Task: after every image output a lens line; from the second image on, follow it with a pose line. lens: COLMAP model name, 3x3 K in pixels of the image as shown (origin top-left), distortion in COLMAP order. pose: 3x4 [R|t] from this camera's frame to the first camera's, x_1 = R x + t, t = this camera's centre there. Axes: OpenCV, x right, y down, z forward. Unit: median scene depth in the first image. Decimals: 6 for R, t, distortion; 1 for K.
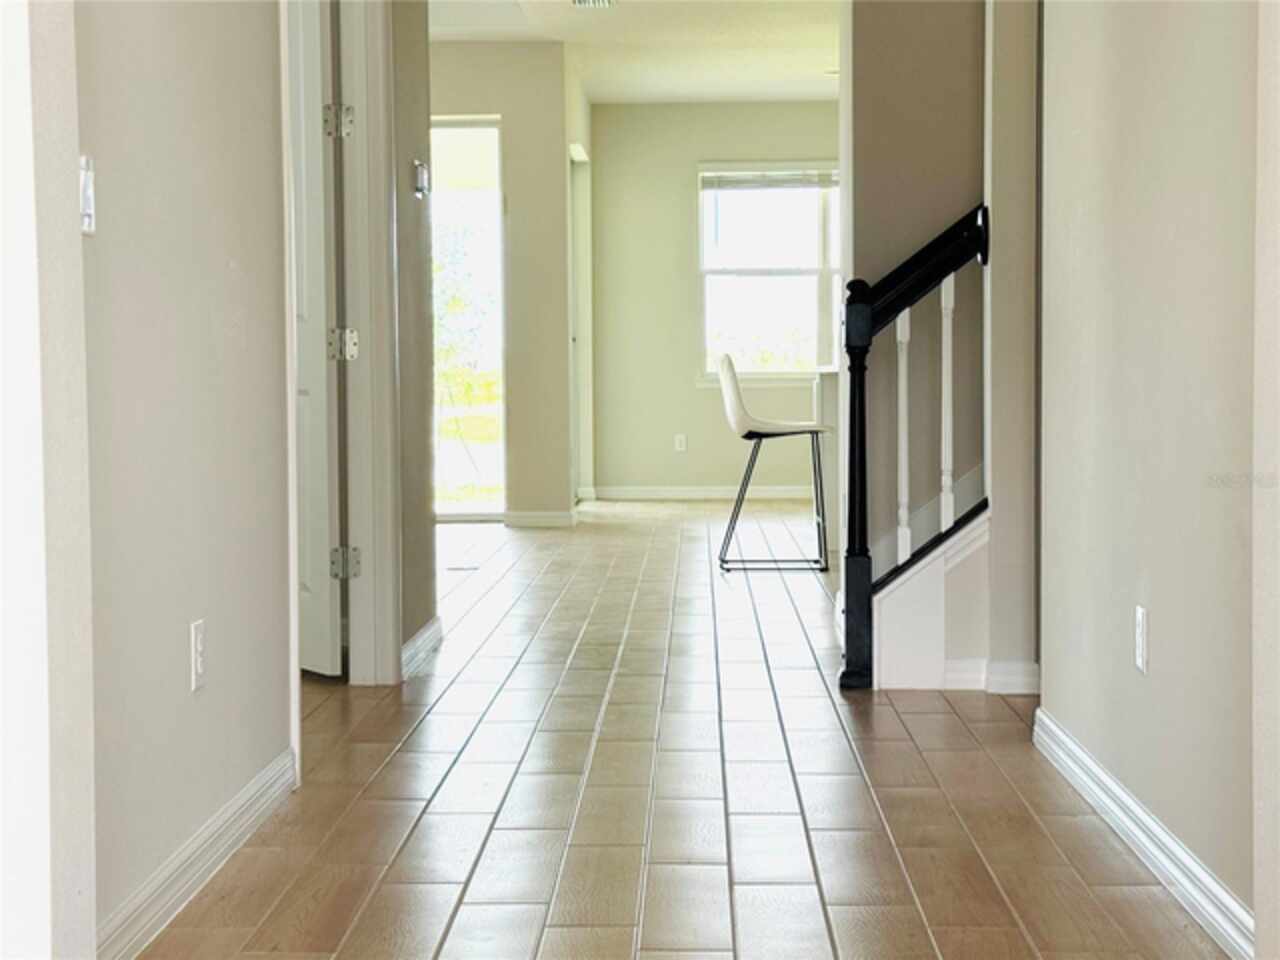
lens RADIAL K [[2260.0, 0, 640.0], [0, 2260.0, 480.0], [0, 0, 1]] dist [-0.013654, -0.014892]
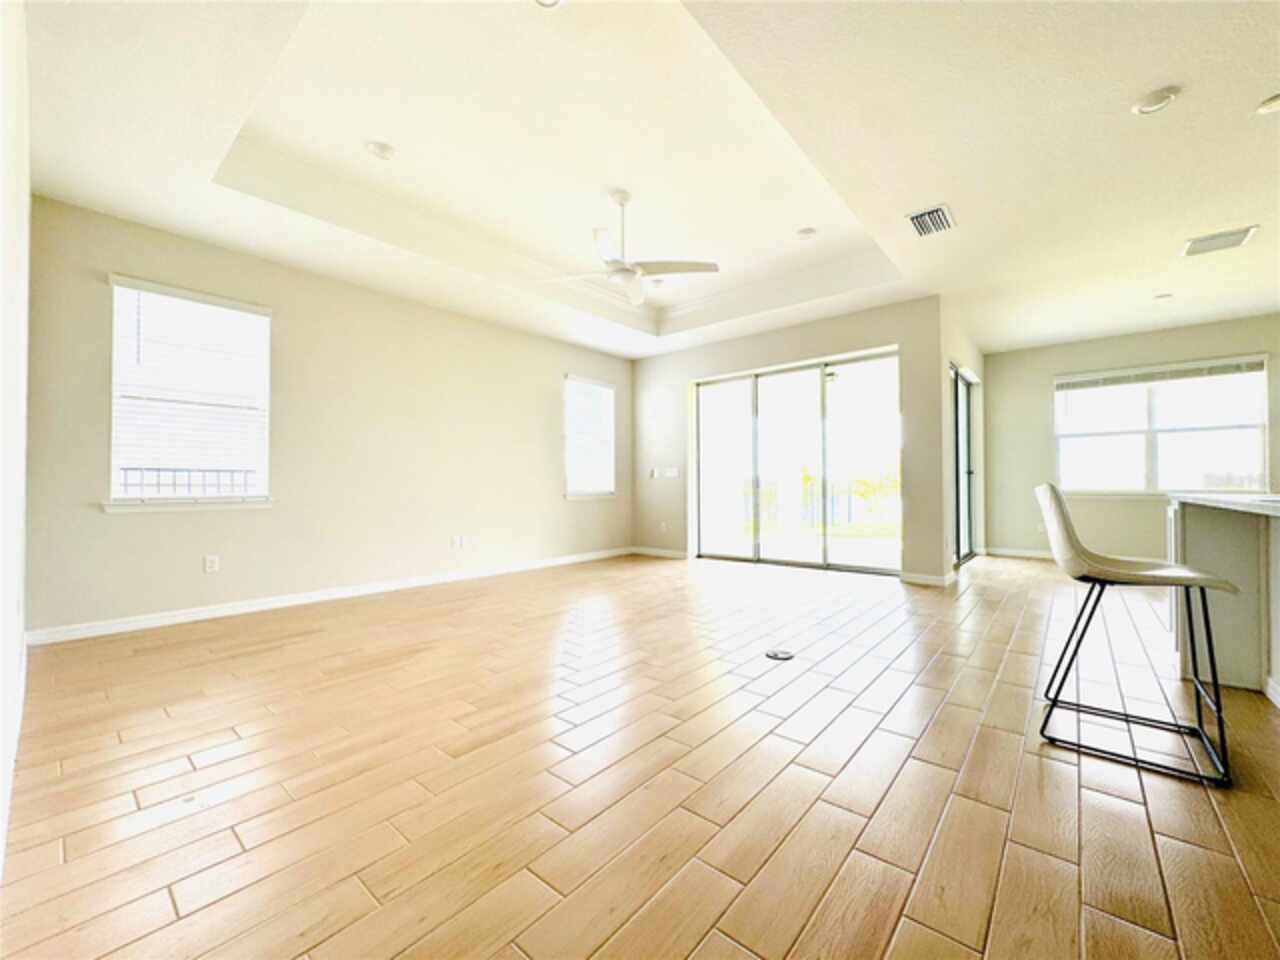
lens RADIAL K [[509.4, 0, 640.0], [0, 509.4, 480.0], [0, 0, 1]] dist [0.001447, 0.000428]
pose [[0.776871, -0.005481, -0.629636, 0.030022], [-0.030234, 0.998484, -0.045997, -0.031904], [0.628933, 0.054770, 0.775528, 0.563755]]
